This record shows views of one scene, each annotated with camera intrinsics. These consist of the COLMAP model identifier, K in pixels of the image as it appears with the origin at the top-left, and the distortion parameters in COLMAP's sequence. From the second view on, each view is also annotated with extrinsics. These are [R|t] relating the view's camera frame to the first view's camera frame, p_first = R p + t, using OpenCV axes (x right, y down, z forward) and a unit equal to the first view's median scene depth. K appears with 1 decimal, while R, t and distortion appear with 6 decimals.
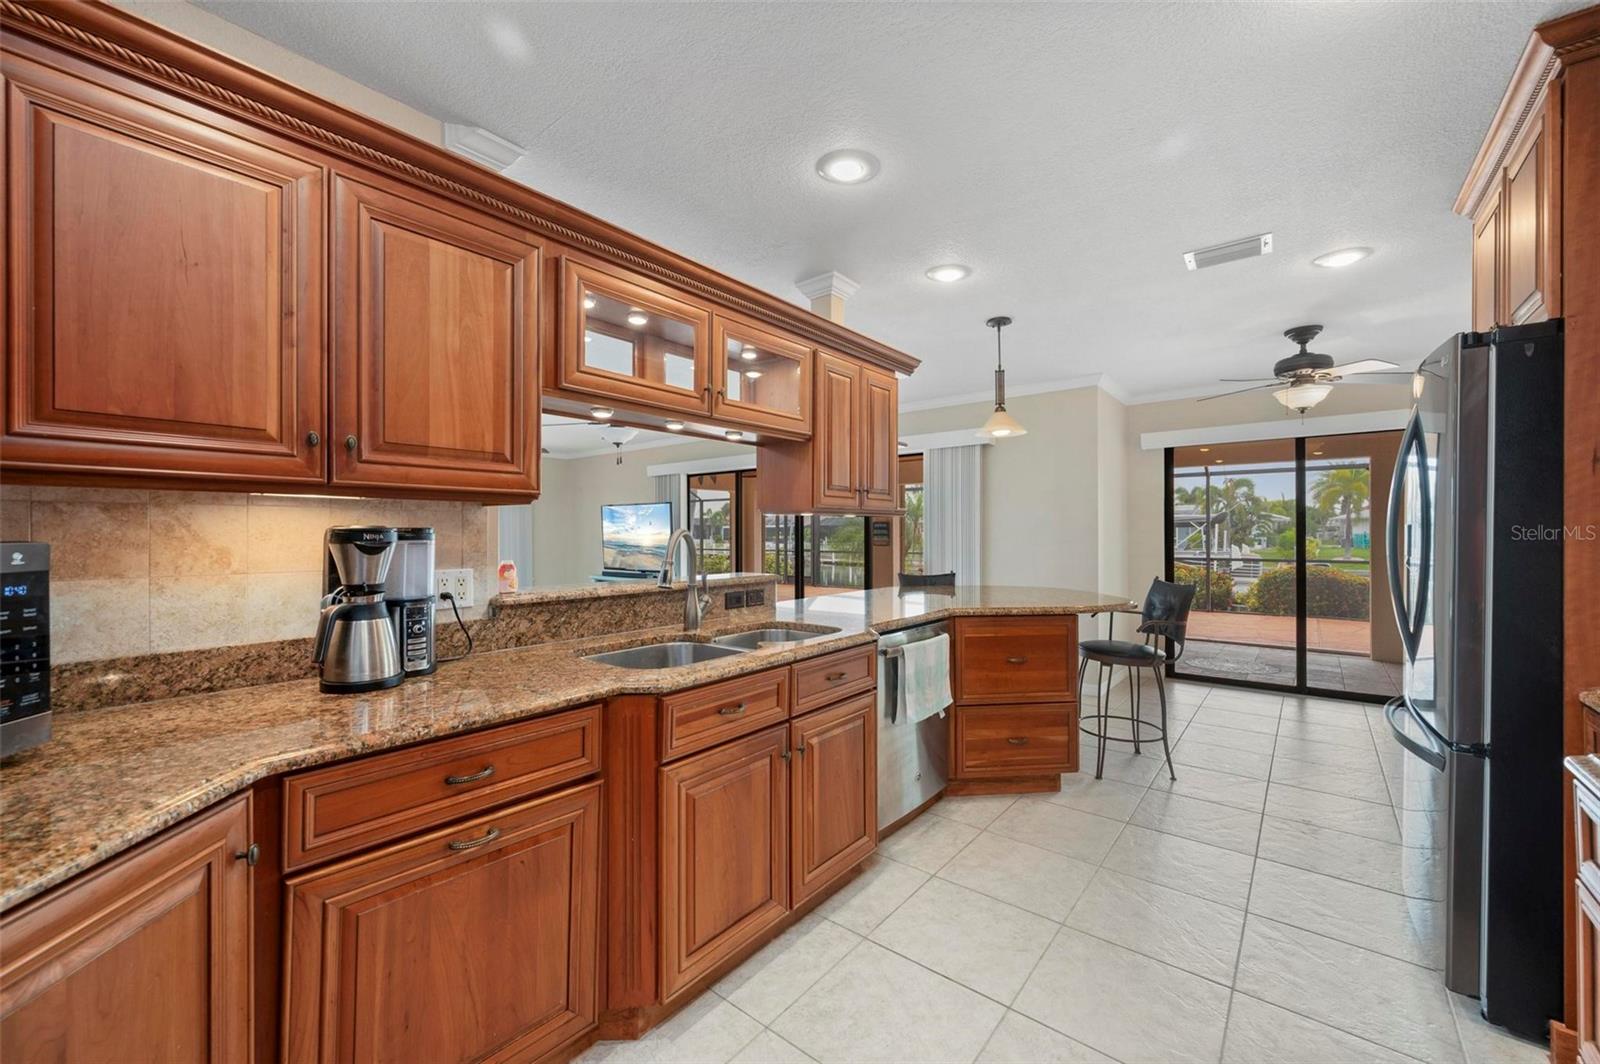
lens RADIAL K [[628.2, 0, 800.7], [0, 628.2, 535.3], [0, 0, 1]] dist [-0.001170, -0.000279]
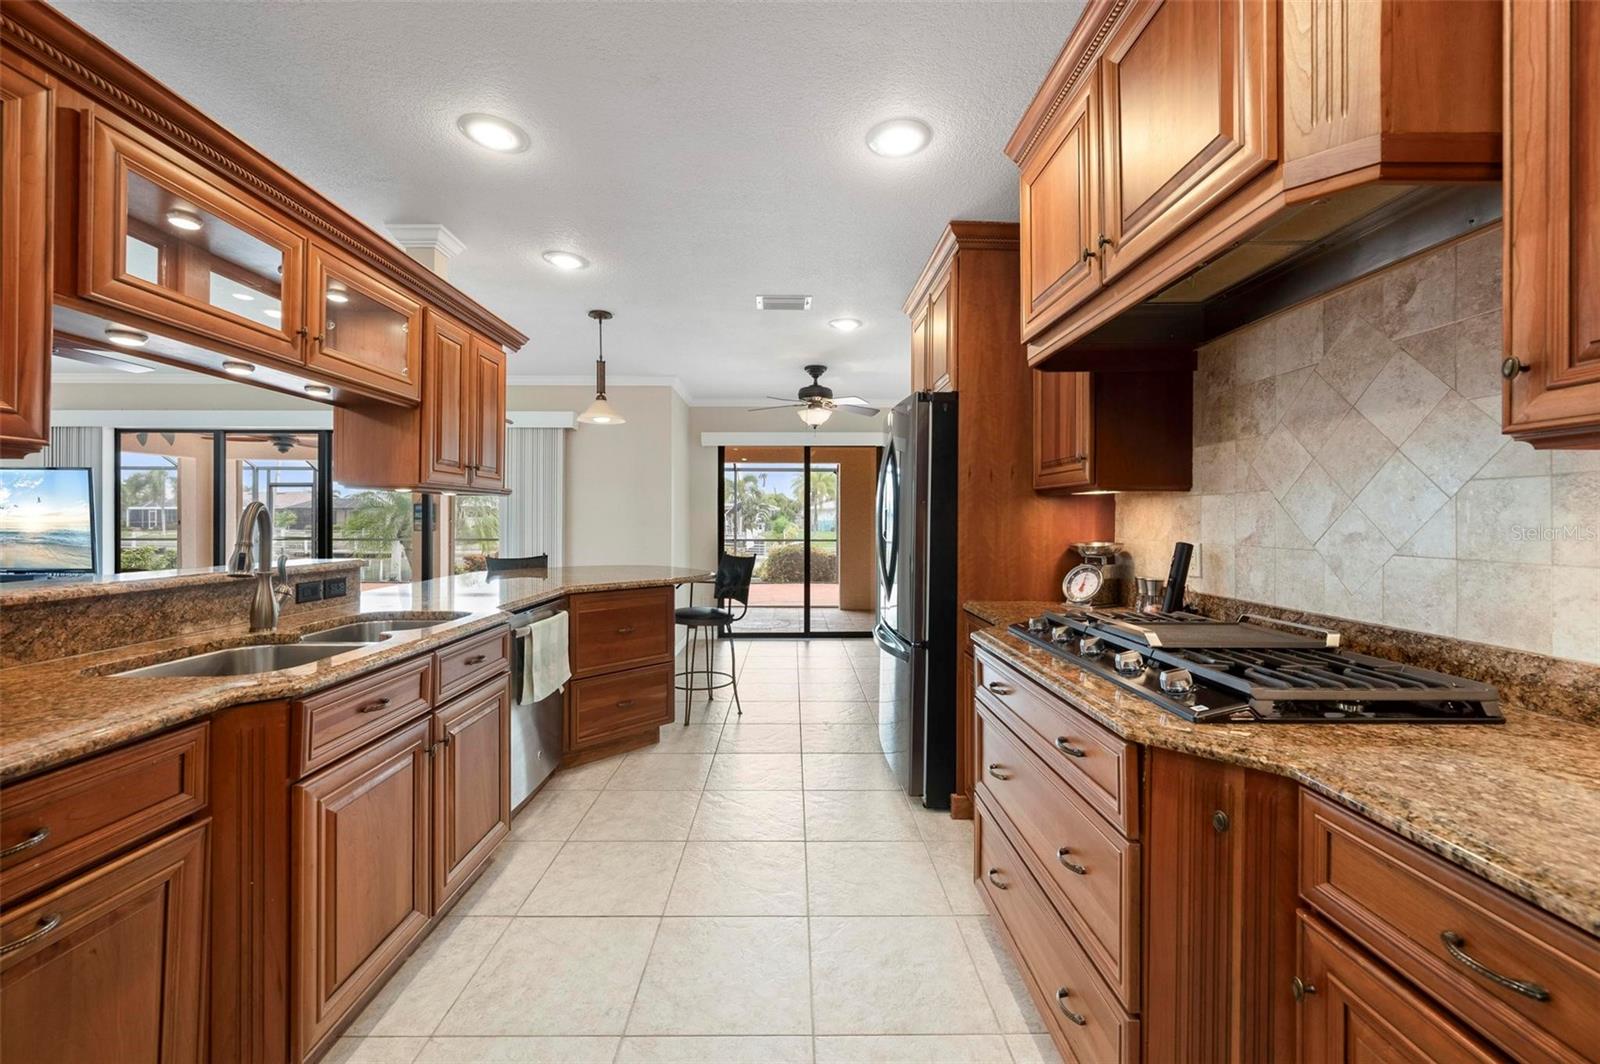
lens RADIAL K [[630.6, 0, 799.5], [0, 630.6, 523.7], [0, 0, 1]] dist [-0.000684, -0.000083]
pose [[0.768183, 0.000390, 0.640230, -0.145759], [-0.002801, 0.999992, 0.002752, 0.010824], [-0.640224, -0.003908, 0.768178, -0.042147]]
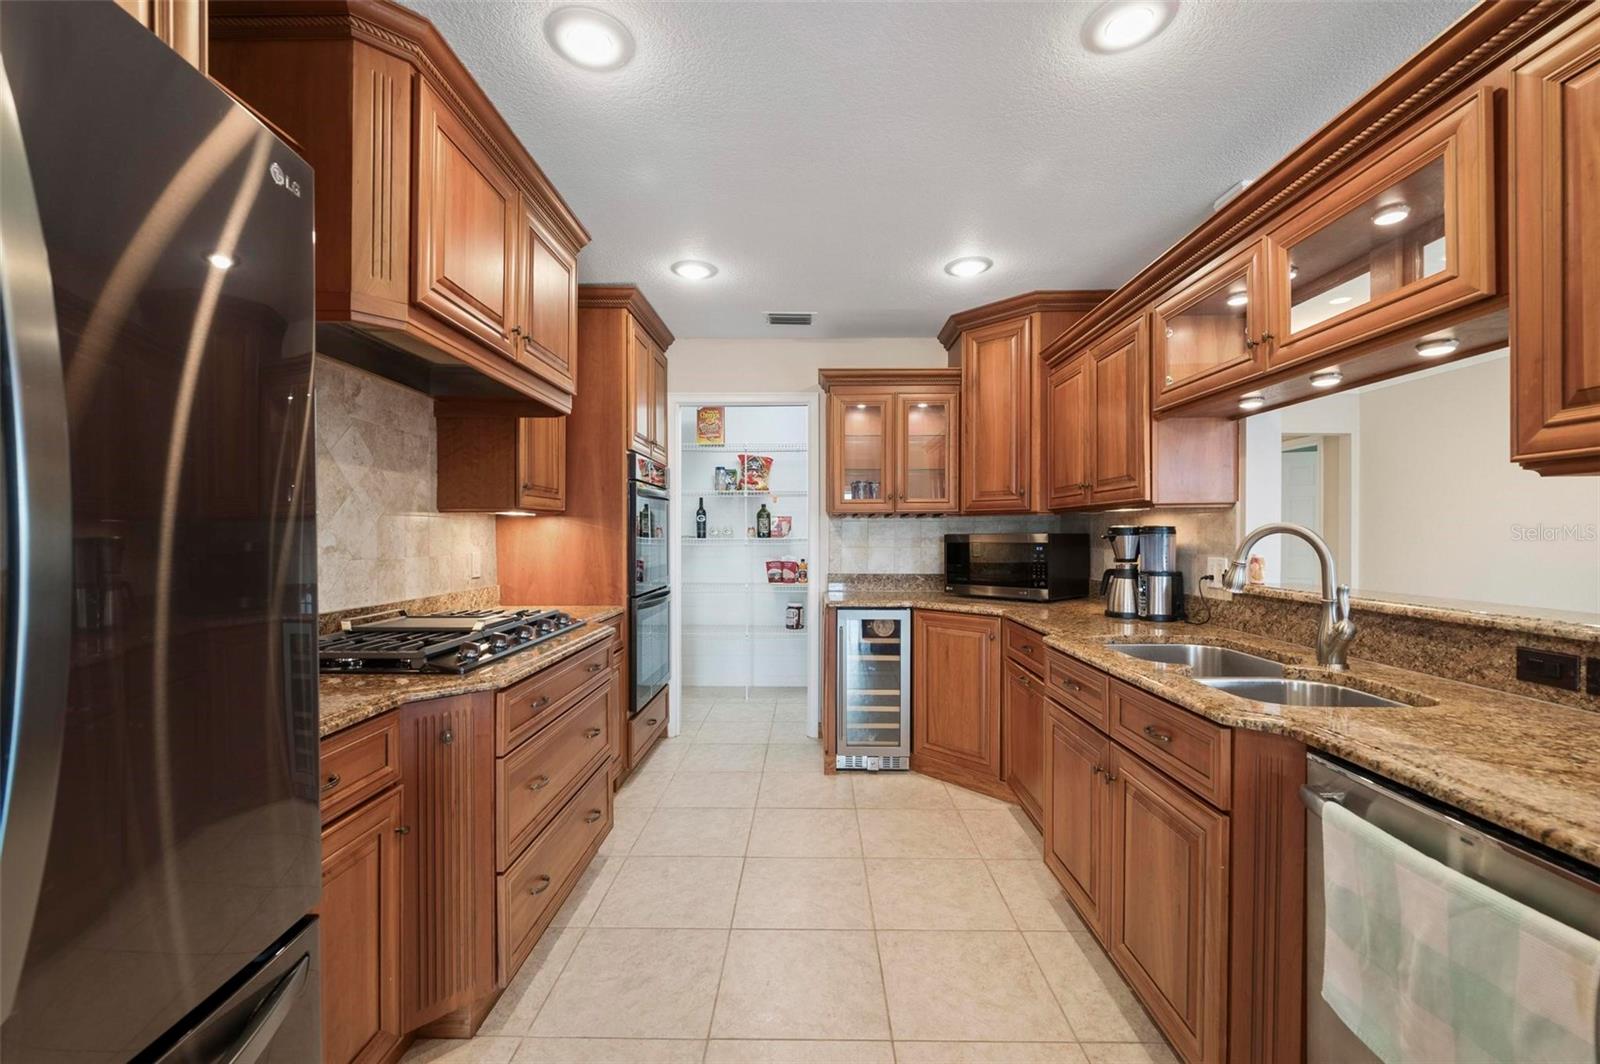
lens RADIAL K [[659.8, 0, 800.3], [0, 659.8, 542.4], [0, 0, 1]] dist [-0.000996, -0.000132]
pose [[-0.787459, 0.009475, -0.616295, 0.669388], [-0.000678, 0.999868, 0.016238, 0.001013], [0.616367, 0.013205, -0.787348, 1.084626]]
